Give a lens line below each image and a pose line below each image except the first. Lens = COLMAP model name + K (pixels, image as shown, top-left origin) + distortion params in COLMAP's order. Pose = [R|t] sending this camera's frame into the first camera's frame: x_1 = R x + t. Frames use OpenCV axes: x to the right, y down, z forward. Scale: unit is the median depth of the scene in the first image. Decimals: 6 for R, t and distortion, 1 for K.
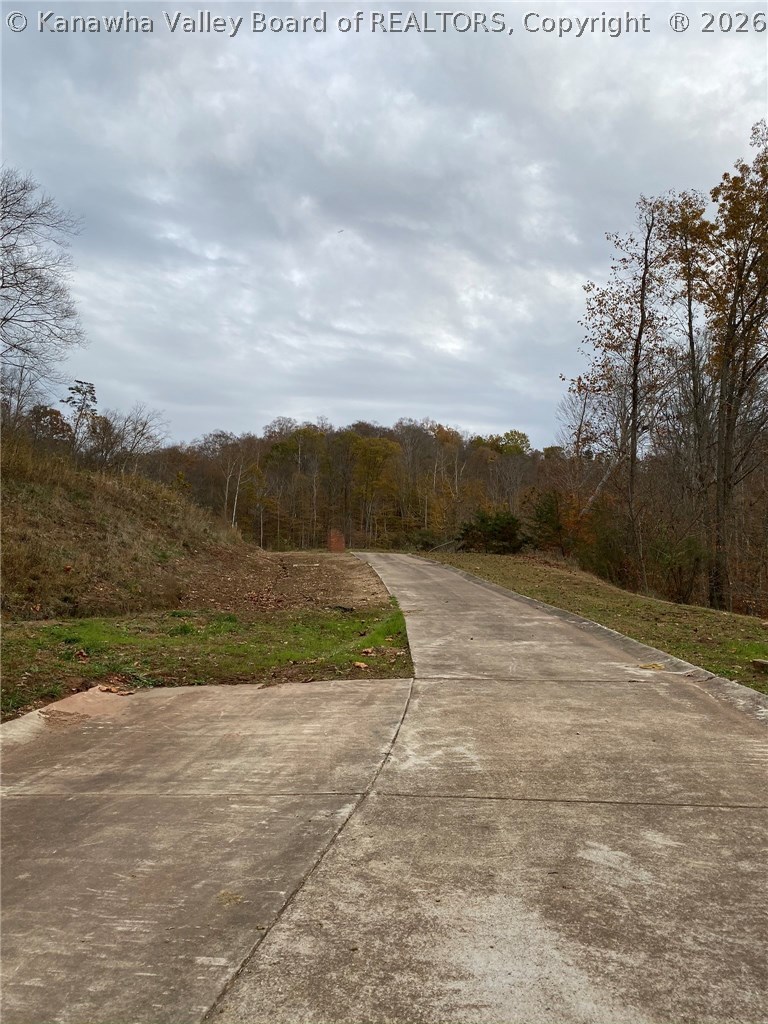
lens RADIAL K [[766.0, 0, 384.0], [0, 766.0, 512.0], [0, 0, 1]] dist [-0.004768, -0.003149]
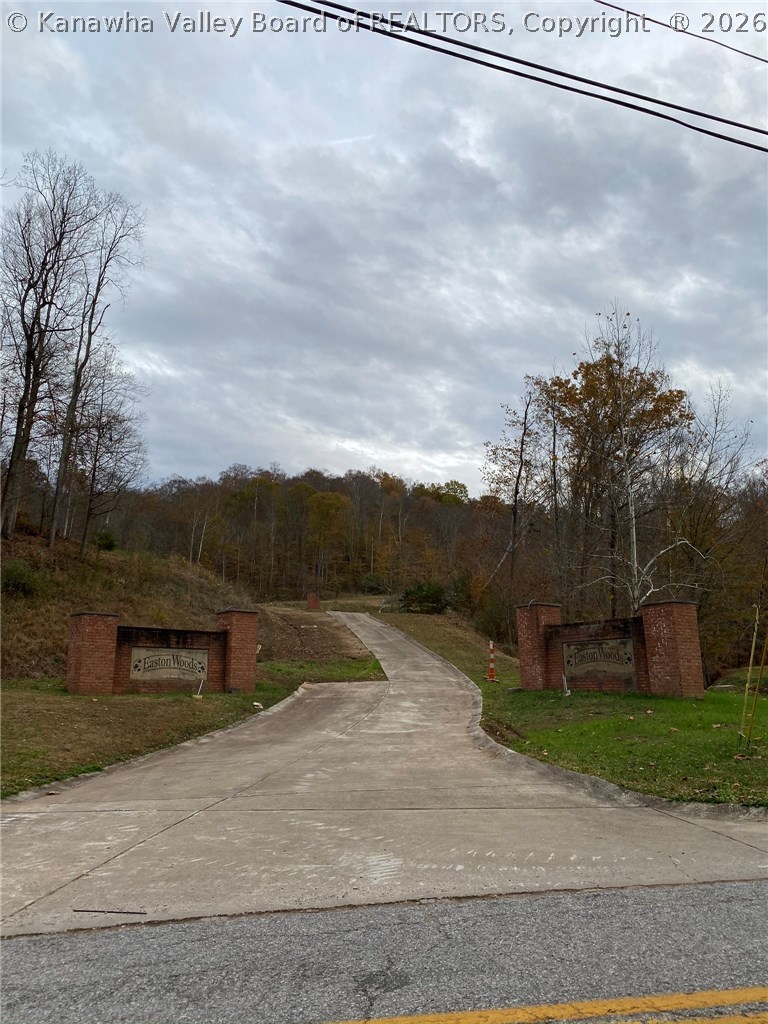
lens RADIAL K [[771.3, 0, 384.0], [0, 771.3, 512.0], [0, 0, 1]] dist [0.002773, 0.000281]
pose [[0.997140, 0.018029, 0.073399, -0.010955], [-0.014792, 0.998904, -0.044407, -0.017216], [-0.074119, 0.043195, 0.996314, -0.109958]]
